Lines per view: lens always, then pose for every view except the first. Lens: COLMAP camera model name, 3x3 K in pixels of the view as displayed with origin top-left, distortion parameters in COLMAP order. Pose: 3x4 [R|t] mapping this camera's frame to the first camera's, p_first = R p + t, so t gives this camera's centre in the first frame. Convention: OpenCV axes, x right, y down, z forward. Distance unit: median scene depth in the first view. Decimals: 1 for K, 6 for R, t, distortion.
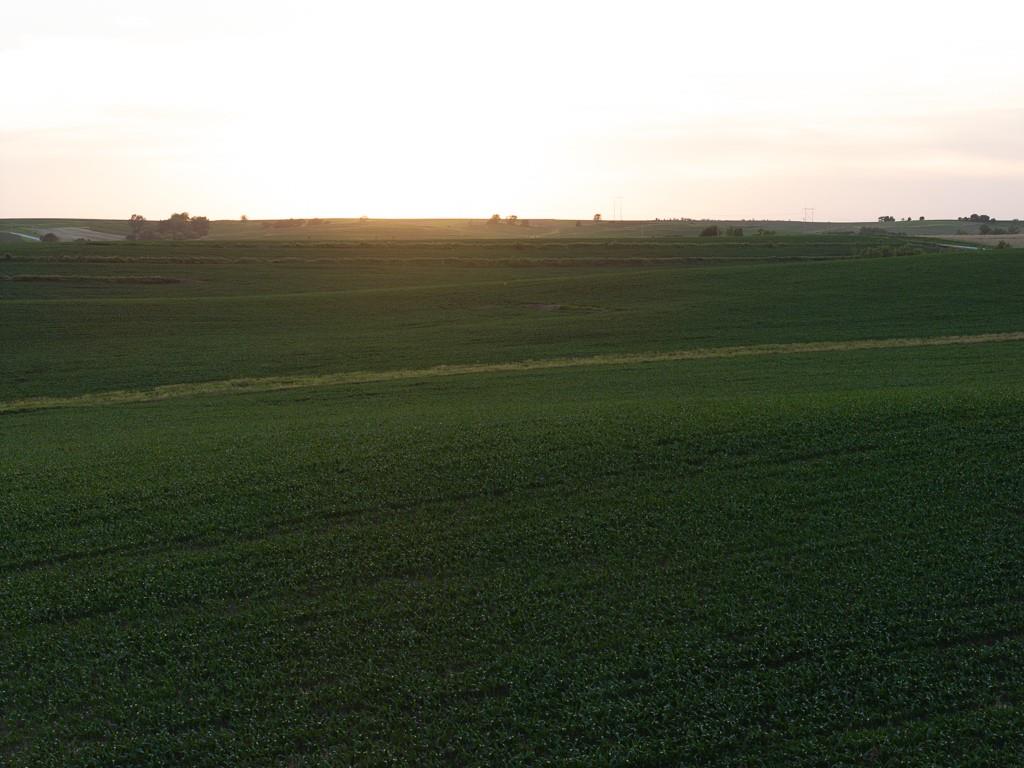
lens RADIAL K [[2070.9, 0, 505.3], [0, 2070.9, 382.4], [0, 0, 1]] dist [-0.058722, 0.000000]
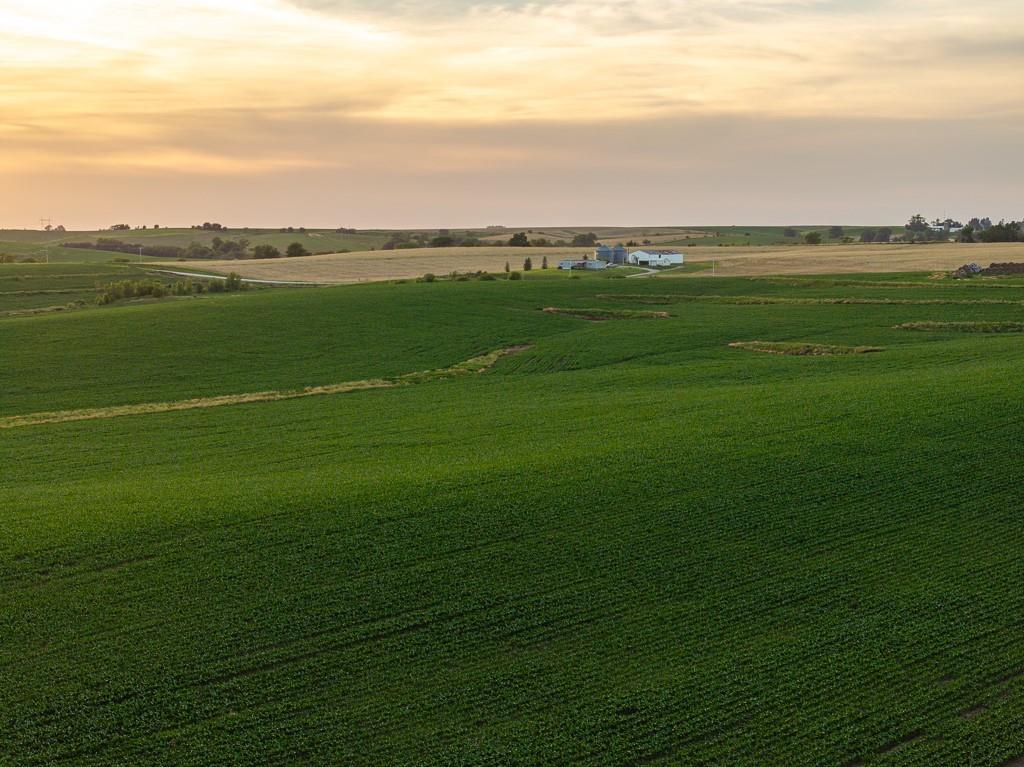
lens RADIAL K [[2070.9, 0, 511.1], [0, 2070.9, 381.1], [0, 0, 1]] dist [-0.058722, 0.000000]
pose [[0.932845, -0.030625, 0.358975, -0.058463], [0.030510, 0.999517, 0.005988, -0.045423], [-0.358985, 0.005367, 0.933328, -0.260759]]
